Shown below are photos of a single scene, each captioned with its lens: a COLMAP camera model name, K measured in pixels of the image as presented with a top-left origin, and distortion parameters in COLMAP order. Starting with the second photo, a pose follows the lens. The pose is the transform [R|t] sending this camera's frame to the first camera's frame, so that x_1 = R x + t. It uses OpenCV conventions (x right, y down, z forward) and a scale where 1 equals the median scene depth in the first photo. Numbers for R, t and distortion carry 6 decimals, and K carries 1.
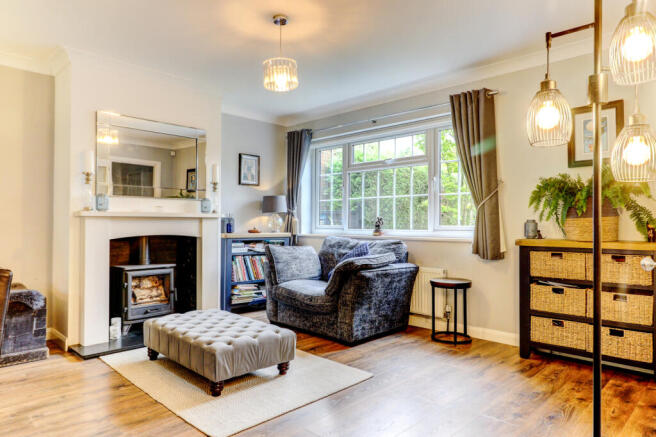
lens RADIAL K [[410.0, 0, 328.0], [0, 410.0, 218.5], [0, 0, 1]] dist [0.003294, 0.001767]
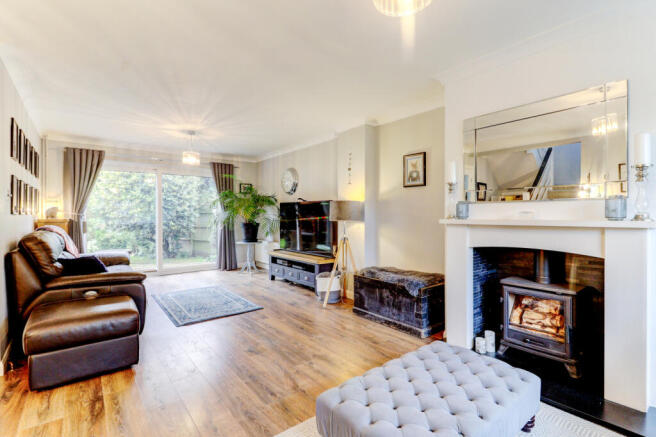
lens RADIAL K [[309.6, 0, 328.0], [0, 309.6, 218.5], [0, 0, 1]] dist [0.002234, 0.000126]
pose [[-0.122313, 0.015129, -0.992376, 0.253939], [0.018078, 0.999752, 0.013013, -0.036098], [0.992327, -0.016348, -0.122556, 0.792300]]
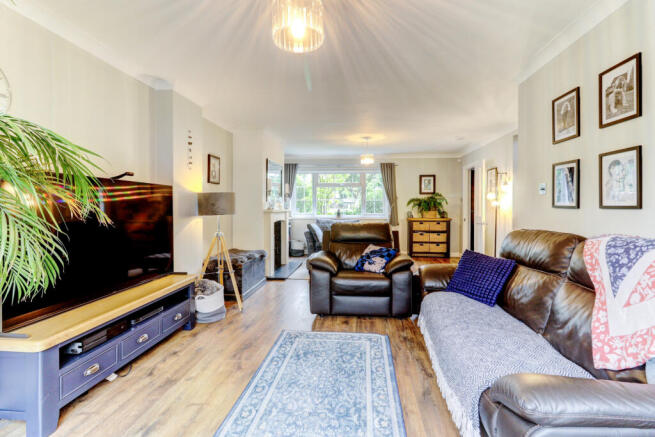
lens RADIAL K [[309.2, 0, 327.5], [0, 309.2, 218.5], [0, 0, 1]] dist [0.002234, 0.000126]
pose [[0.786202, -0.026368, 0.617407, -1.321256], [-0.008049, 0.998568, 0.052895, -0.058853], [-0.617918, -0.046555, 0.784863, -0.371706]]
